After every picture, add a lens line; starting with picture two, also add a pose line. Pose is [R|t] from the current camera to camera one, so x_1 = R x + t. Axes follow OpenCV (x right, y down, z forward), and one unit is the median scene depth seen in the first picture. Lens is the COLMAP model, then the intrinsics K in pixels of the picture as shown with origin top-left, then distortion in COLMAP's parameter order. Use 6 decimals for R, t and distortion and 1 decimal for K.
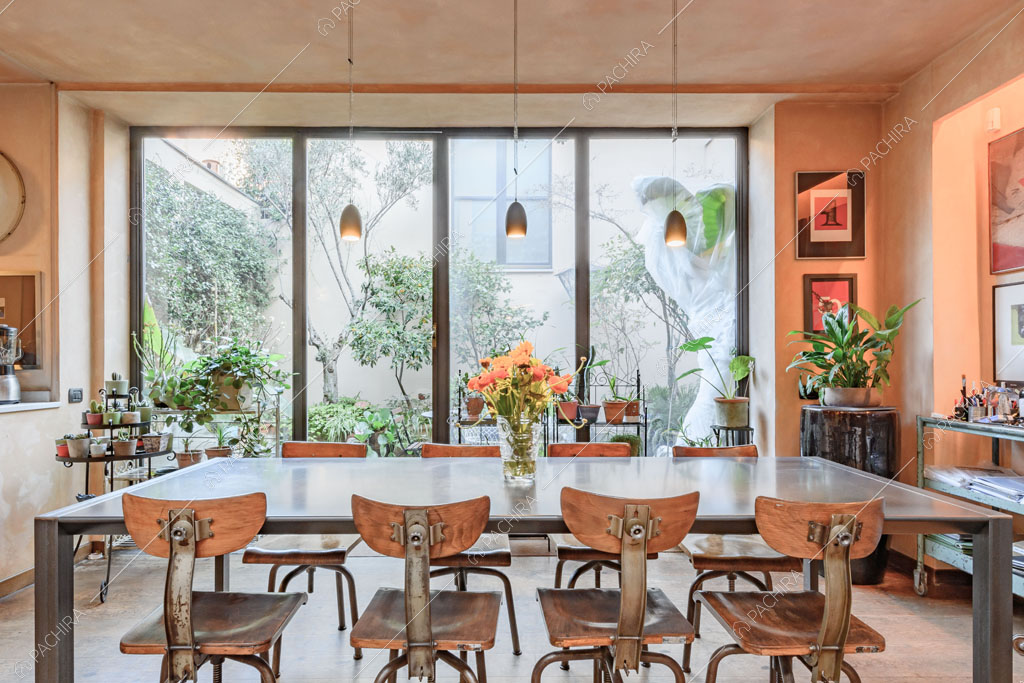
lens RADIAL K [[620.5, 0, 499.5], [0, 620.5, 344.1], [0, 0, 1]] dist [0.003932, -0.001191]
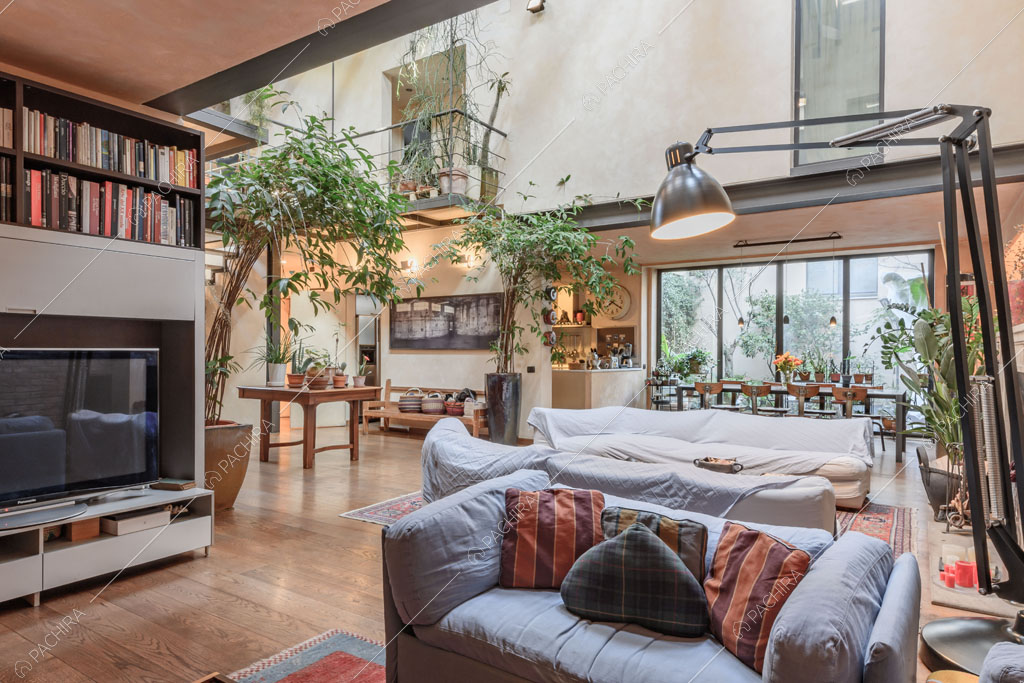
lens RADIAL K [[620.5, 0, 499.5], [0, 620.5, 344.1], [0, 0, 1]] dist [0.003932, -0.001191]
pose [[0.823624, 0.000070, -0.567136, 0.402731], [0.007692, 0.999907, 0.011294, -0.057985], [0.567083, -0.013664, 0.823547, -1.727556]]
